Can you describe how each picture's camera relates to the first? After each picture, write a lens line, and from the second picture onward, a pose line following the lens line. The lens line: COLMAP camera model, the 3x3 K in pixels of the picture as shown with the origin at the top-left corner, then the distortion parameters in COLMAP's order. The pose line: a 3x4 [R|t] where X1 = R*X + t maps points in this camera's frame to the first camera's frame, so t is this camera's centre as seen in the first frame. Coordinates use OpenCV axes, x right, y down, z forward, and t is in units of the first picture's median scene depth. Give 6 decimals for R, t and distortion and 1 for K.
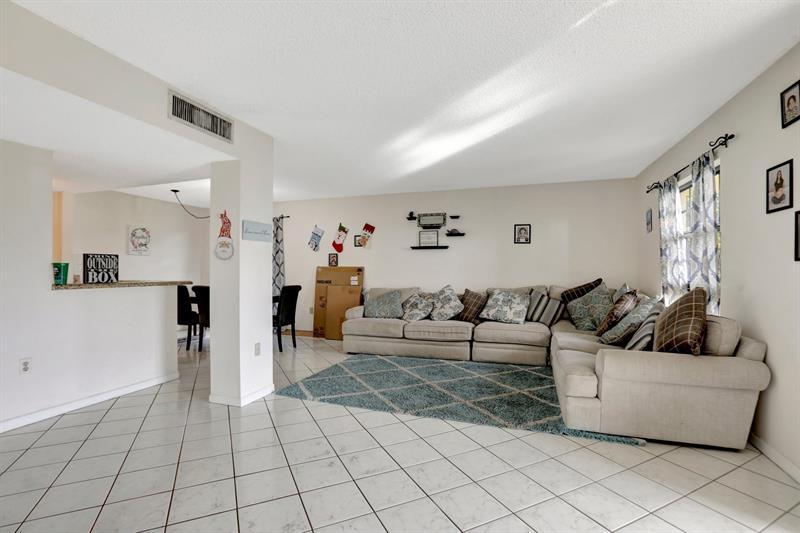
lens RADIAL K [[374.3, 0, 394.7], [0, 374.3, 270.0], [0, 0, 1]] dist [-0.031009, 0.004197]
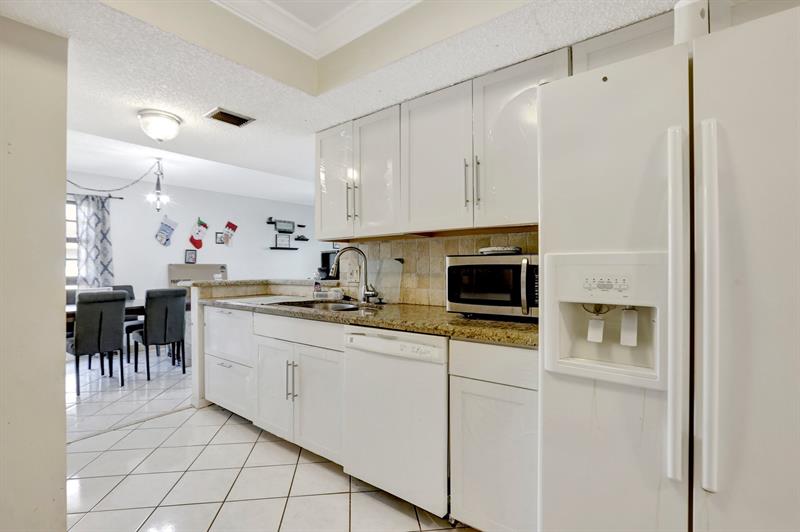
lens RADIAL K [[374.3, 0, 394.9], [0, 374.3, 266.4], [0, 0, 1]] dist [-0.031009, 0.004197]
pose [[0.328104, -0.004377, 0.944631, -1.051792], [0.007679, 0.999969, 0.001967, -0.001526], [-0.944610, 0.006609, 0.328128, 0.290547]]
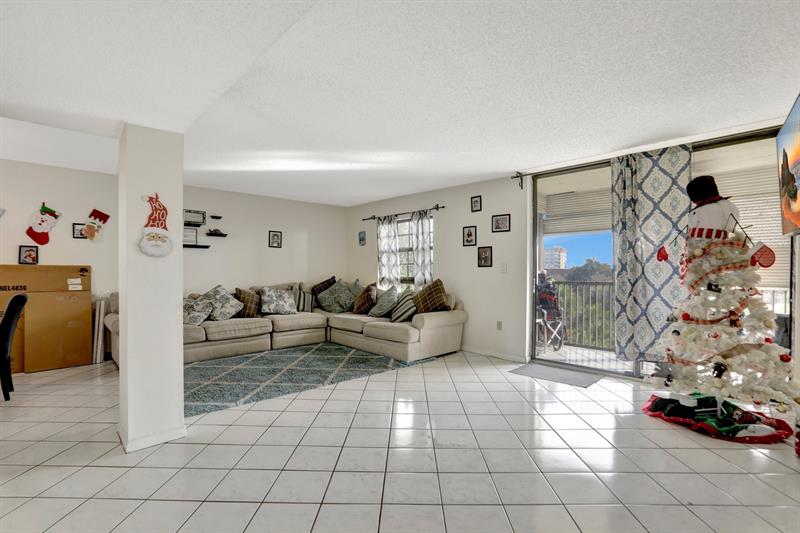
lens RADIAL K [[374.3, 0, 397.2], [0, 374.3, 269.6], [0, 0, 1]] dist [-0.031009, 0.004197]
pose [[0.460100, 0.002709, 0.887863, -0.547641], [-0.002281, 0.999996, -0.001869, -0.000307], [-0.887864, -0.001166, 0.460104, 0.119048]]
